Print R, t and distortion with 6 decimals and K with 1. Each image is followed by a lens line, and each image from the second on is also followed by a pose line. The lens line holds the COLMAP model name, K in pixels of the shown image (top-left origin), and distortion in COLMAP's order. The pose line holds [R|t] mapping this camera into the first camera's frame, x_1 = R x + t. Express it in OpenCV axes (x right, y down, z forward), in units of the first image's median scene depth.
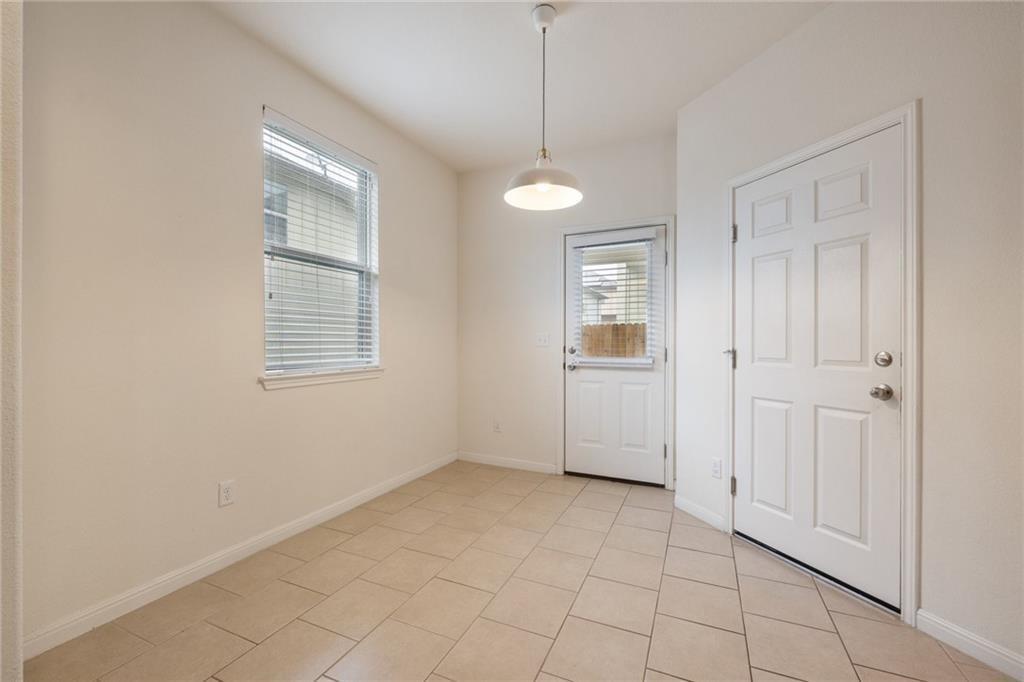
lens RADIAL K [[429.8, 0, 511.3], [0, 429.8, 345.4], [0, 0, 1]] dist [-0.000399, 0.000082]
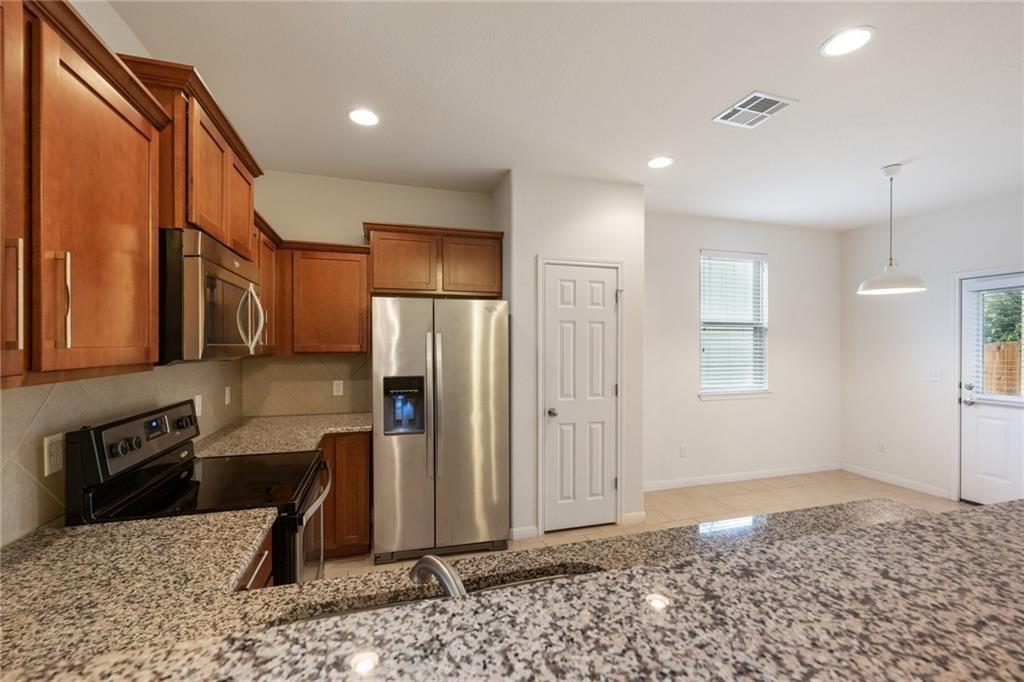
lens RADIAL K [[429.8, 0, 511.3], [0, 429.8, 345.4], [0, 0, 1]] dist [-0.000399, 0.000082]
pose [[0.668606, -0.001648, -0.743615, 0.199907], [-0.006442, 0.999947, -0.008008, -0.086552], [0.743589, 0.010144, 0.668560, -0.646129]]
